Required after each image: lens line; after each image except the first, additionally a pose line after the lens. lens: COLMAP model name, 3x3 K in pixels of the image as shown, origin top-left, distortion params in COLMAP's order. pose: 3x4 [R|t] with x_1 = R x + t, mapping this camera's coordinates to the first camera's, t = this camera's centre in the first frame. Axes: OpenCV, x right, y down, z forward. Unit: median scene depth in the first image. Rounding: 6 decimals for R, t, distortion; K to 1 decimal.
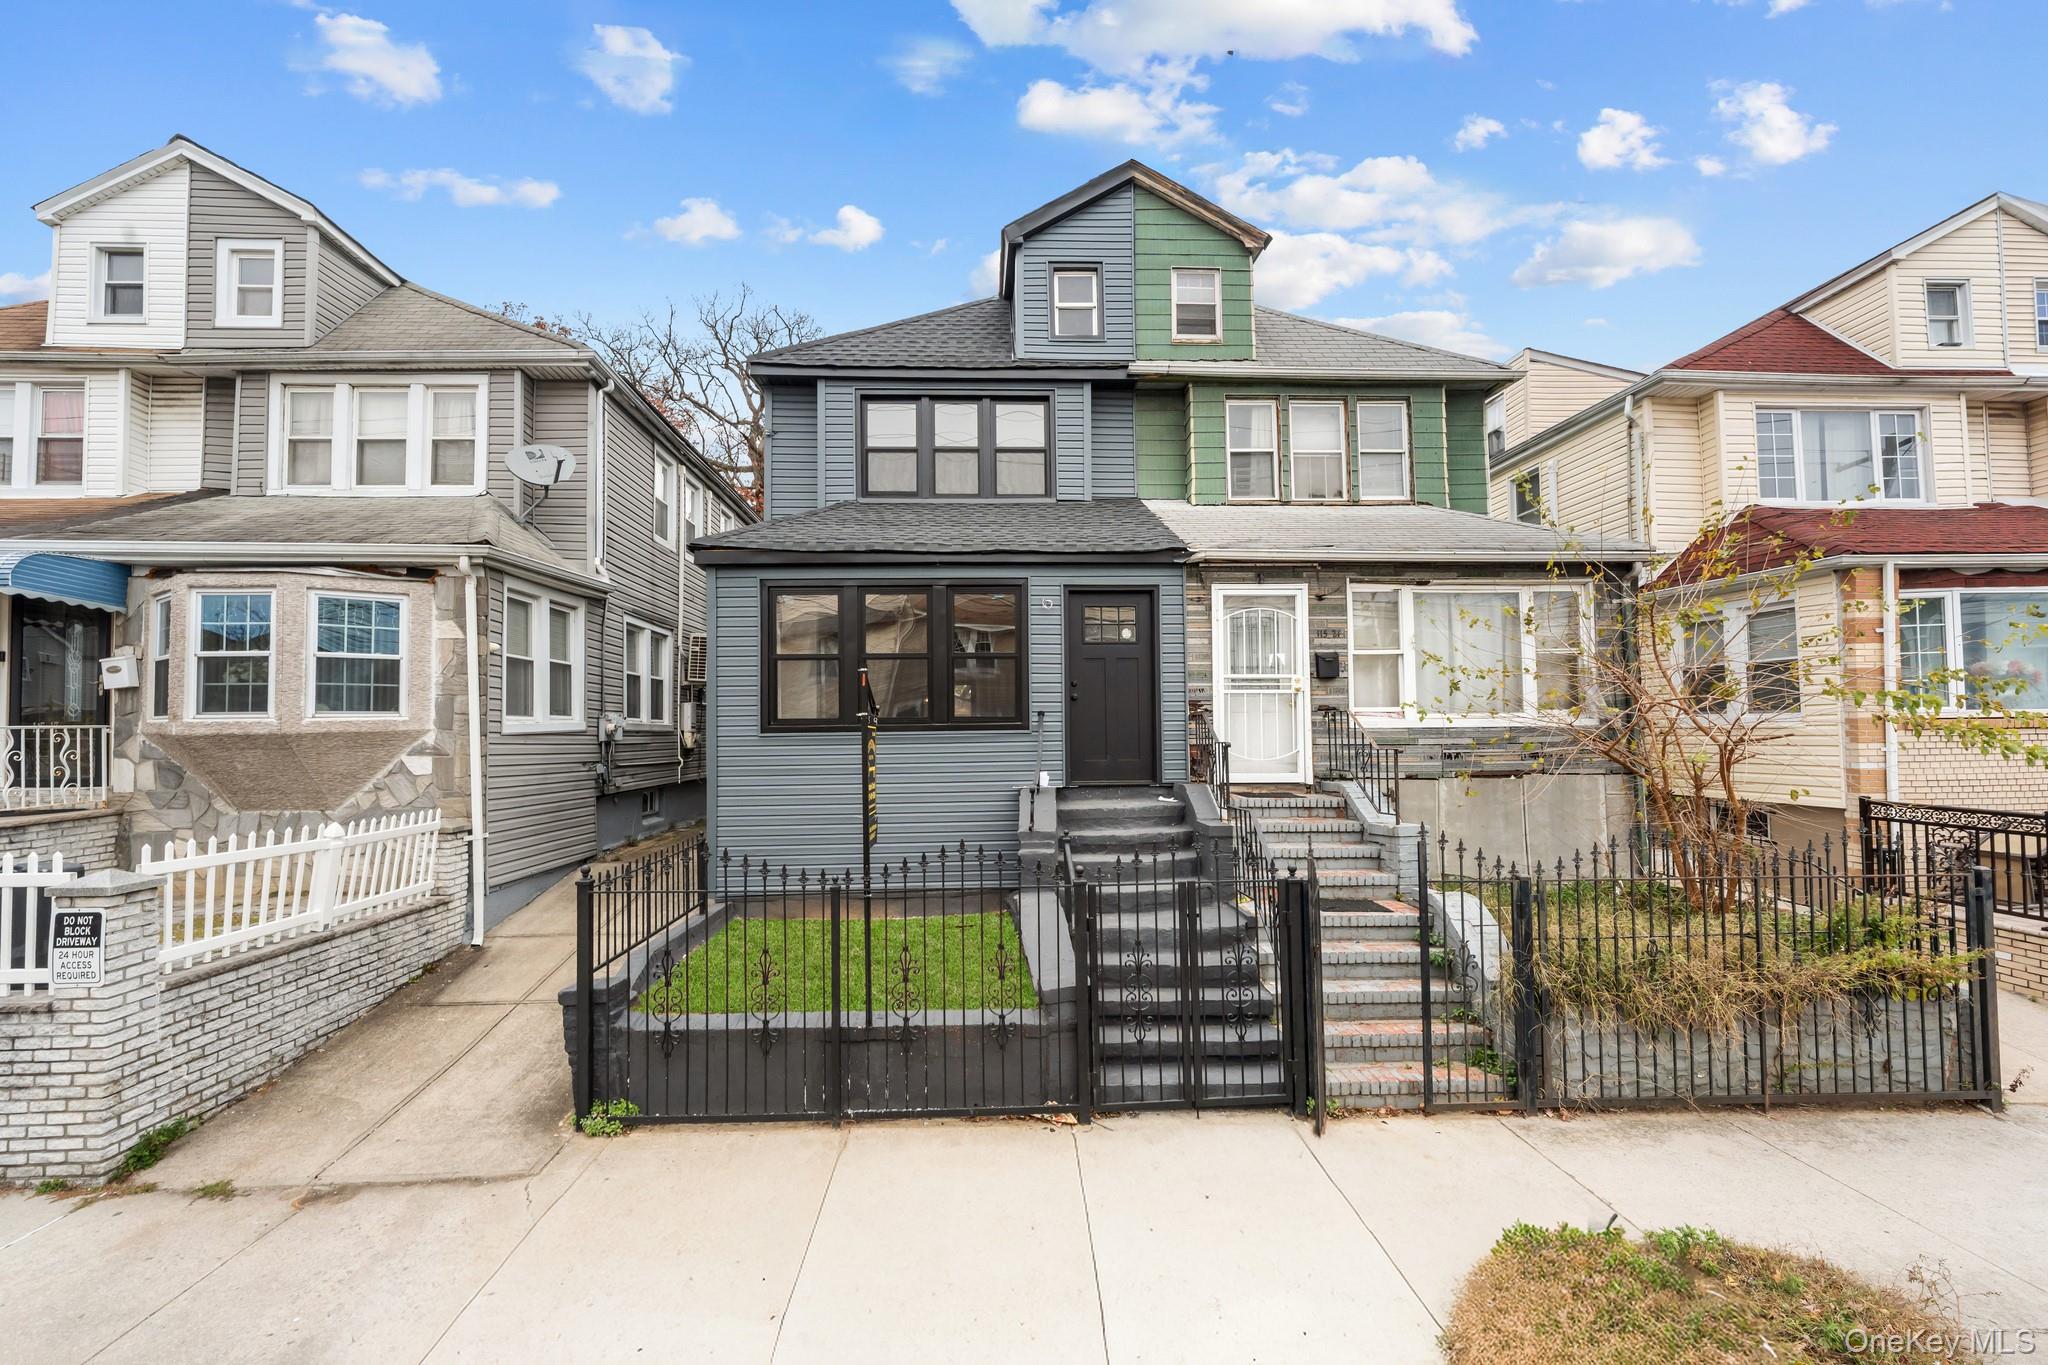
lens RADIAL K [[843.4, 0, 1019.0], [0, 843.4, 694.1], [0, 0, 1]] dist [-0.002608, 0.000031]
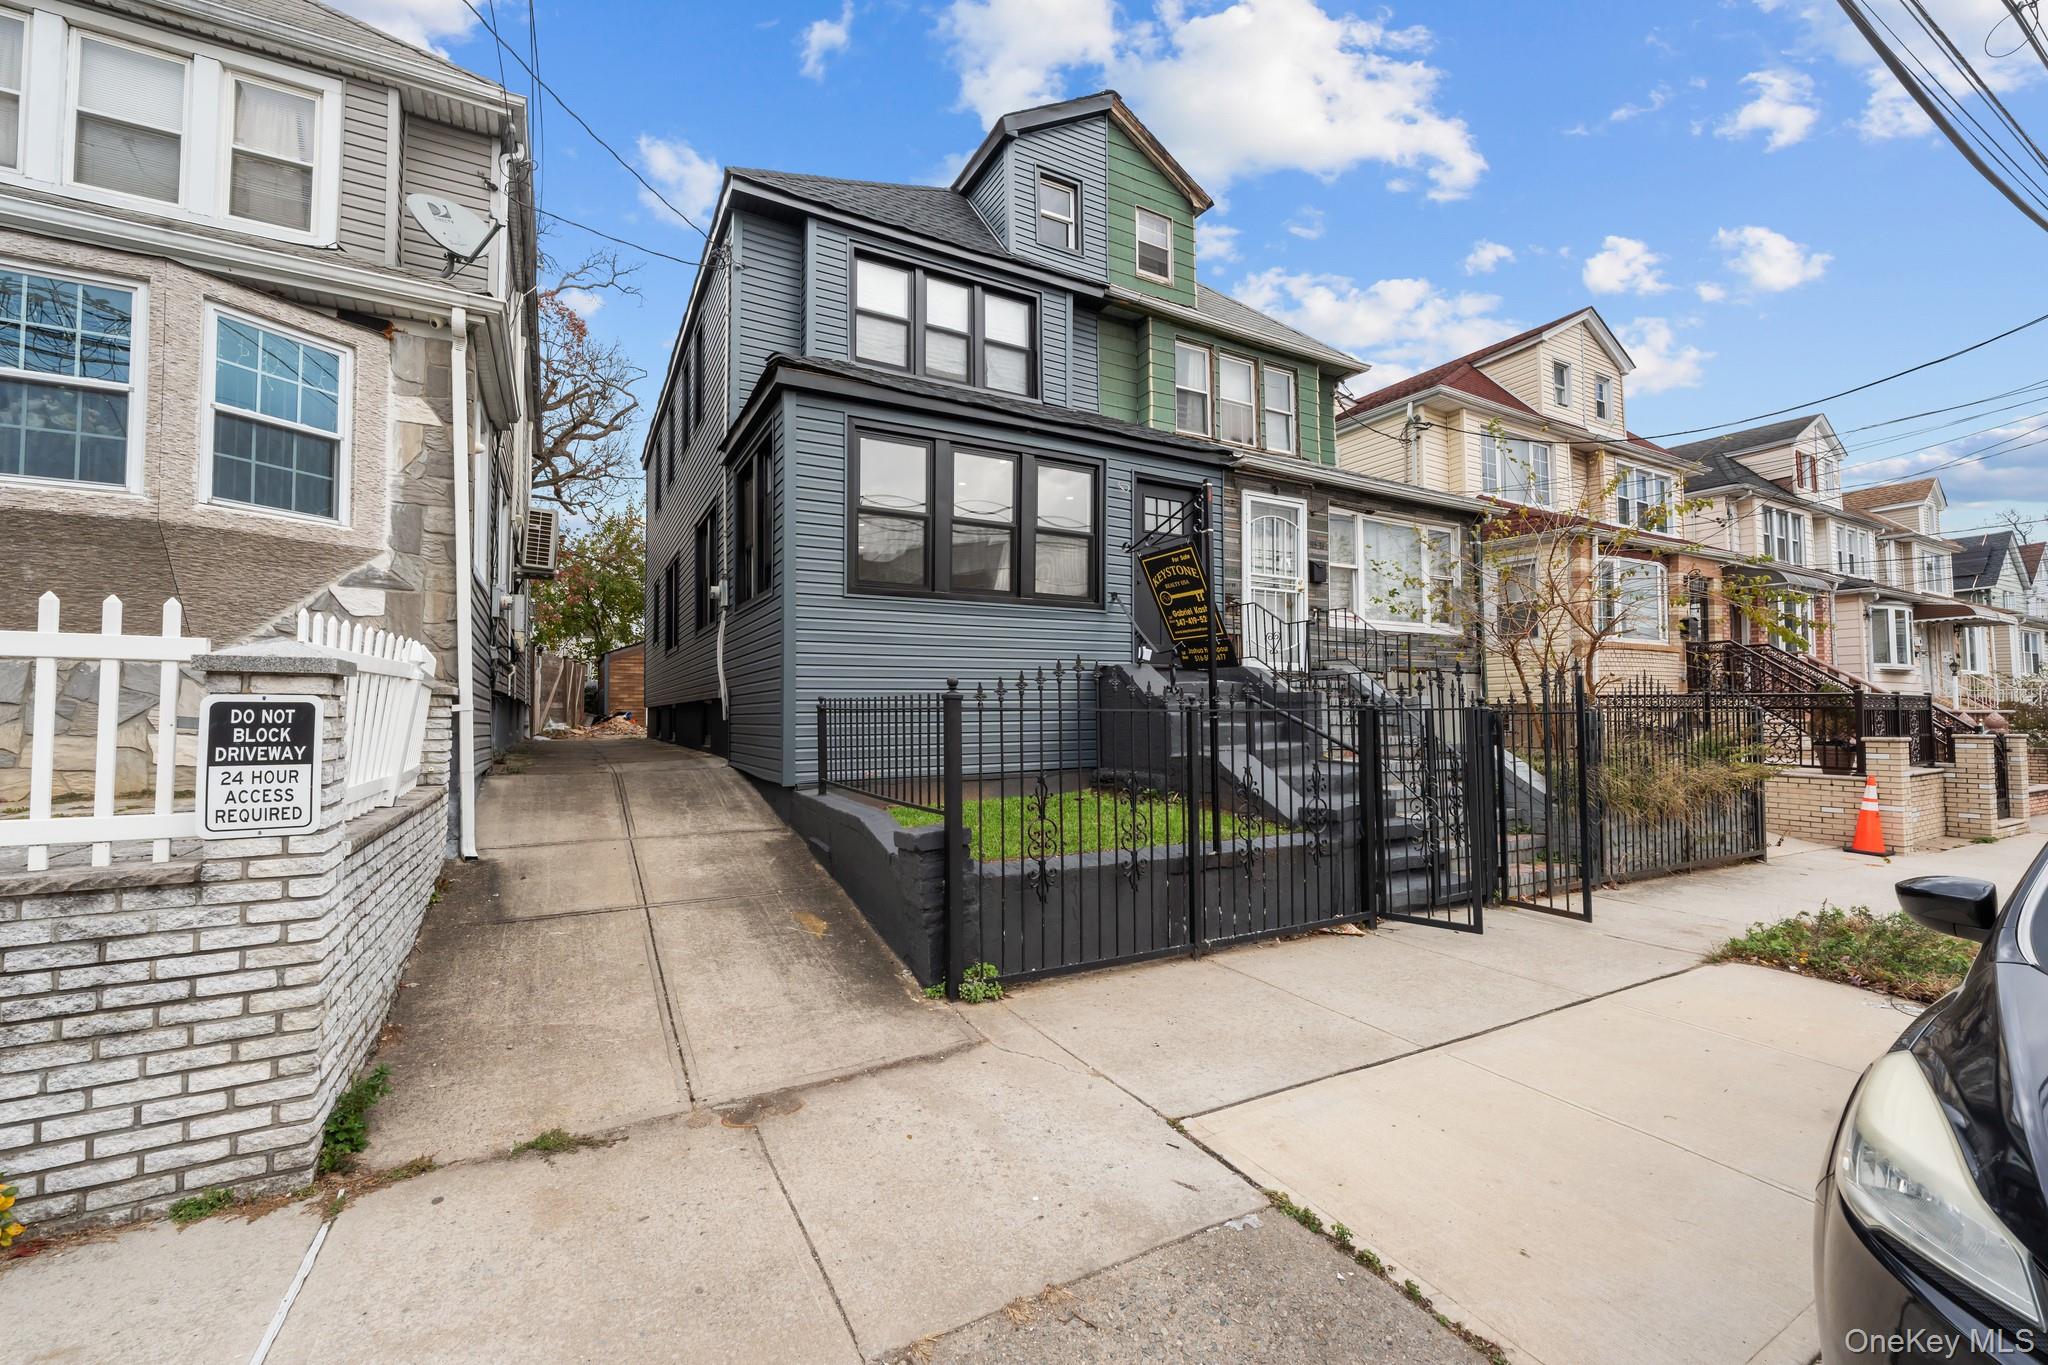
lens RADIAL K [[829.2, 0, 1018.3], [0, 829.2, 674.1], [0, 0, 1]] dist [-0.001258, -0.000634]
pose [[0.893882, 0.028043, 0.447424, -0.534426], [-0.025379, 0.999607, -0.011949, 0.136946], [-0.447583, -0.000674, 0.894242, 0.167692]]
